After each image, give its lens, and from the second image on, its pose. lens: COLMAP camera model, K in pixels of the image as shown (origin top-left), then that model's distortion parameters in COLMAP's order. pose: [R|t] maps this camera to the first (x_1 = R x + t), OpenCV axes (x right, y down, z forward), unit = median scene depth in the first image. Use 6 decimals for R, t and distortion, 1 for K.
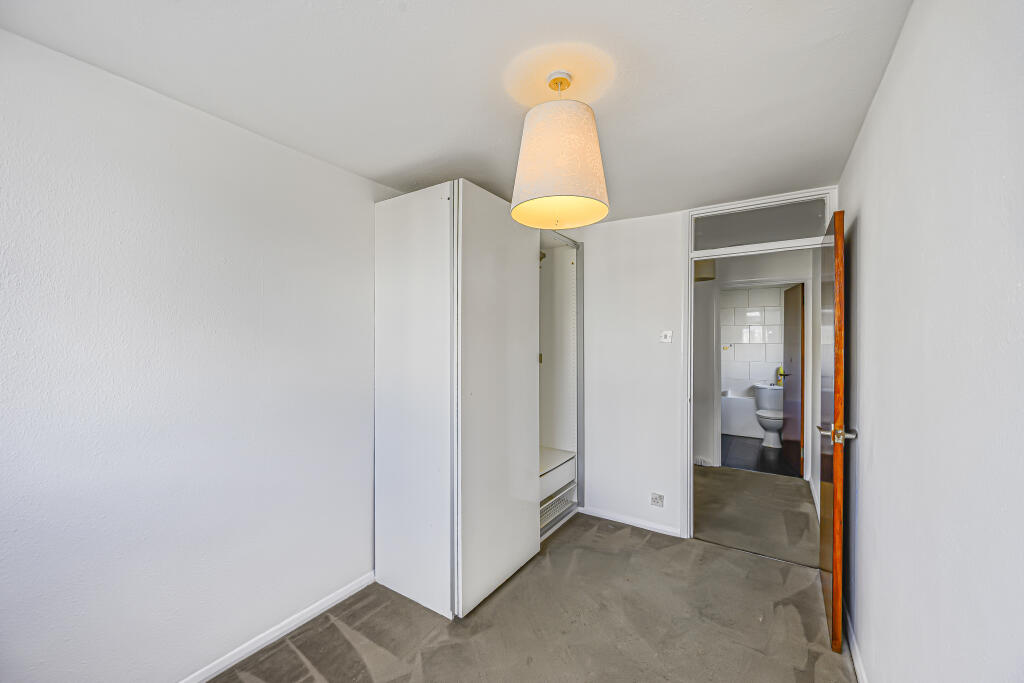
lens RADIAL K [[408.0, 0, 505.6], [0, 408.0, 341.8], [0, 0, 1]] dist [-0.004431, -0.000297]
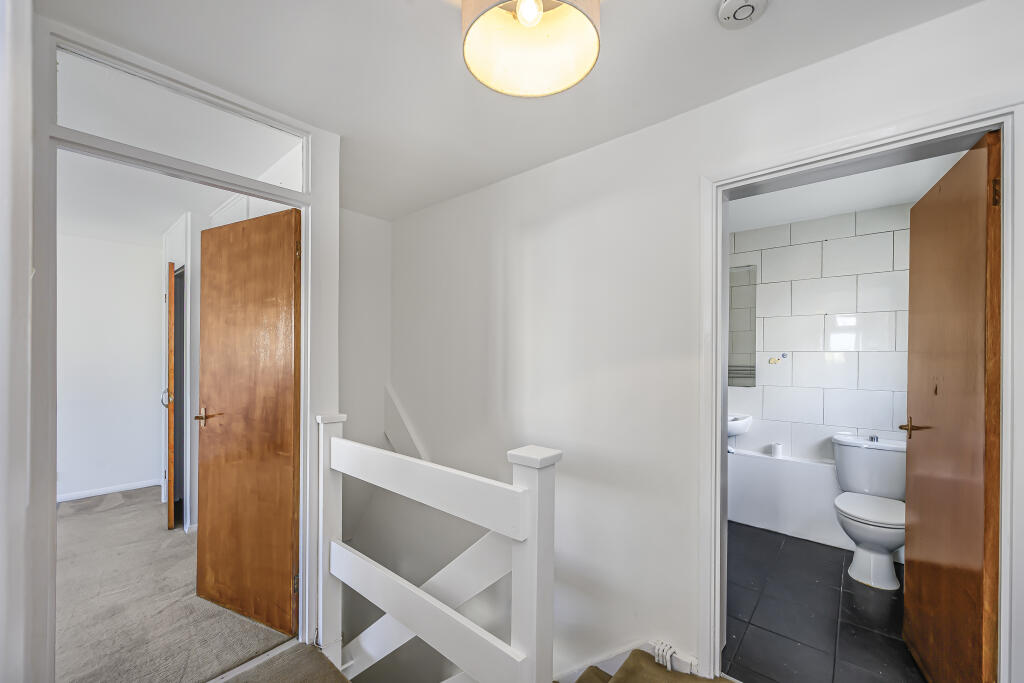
lens RADIAL K [[408.0, 0, 516.2], [0, 408.0, 344.8], [0, 0, 1]] dist [-0.004431, -0.000297]
pose [[0.992310, 0.003447, -0.123731, 0.304164], [-0.002898, 0.999985, 0.004619, -0.006637], [0.123745, -0.004225, 0.992305, 0.486265]]
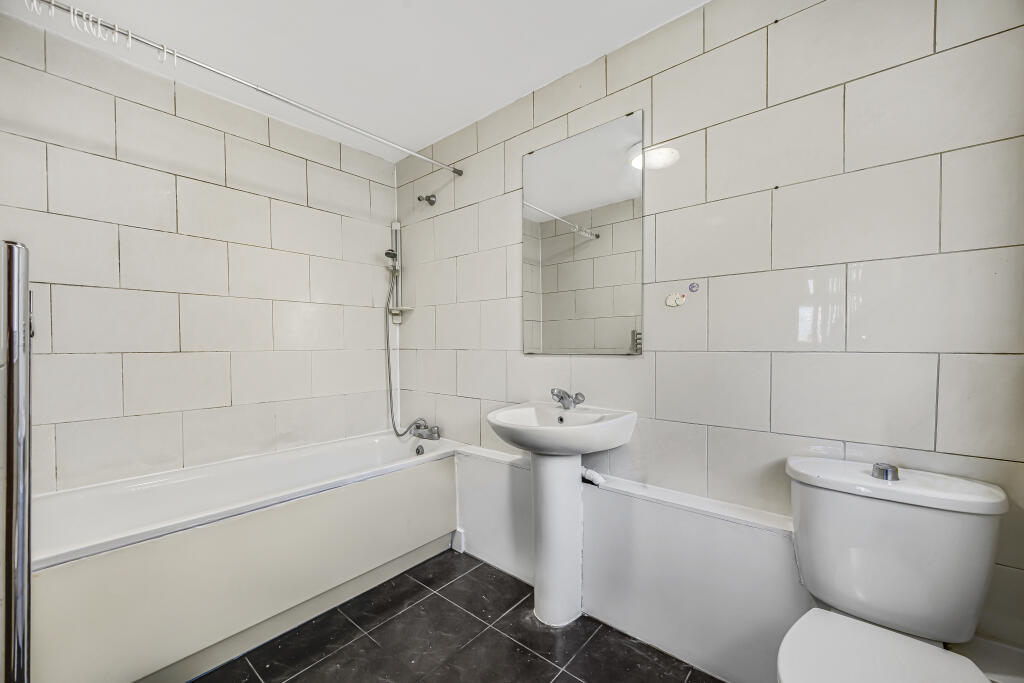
lens RADIAL K [[408.0, 0, 513.0], [0, 408.0, 345.1], [0, 0, 1]] dist [-0.004431, -0.000297]
pose [[0.993478, 0.002444, -0.114002, 0.511272], [-0.001959, 0.999989, 0.004366, 0.046437], [0.114011, -0.004115, 0.993471, 0.803268]]
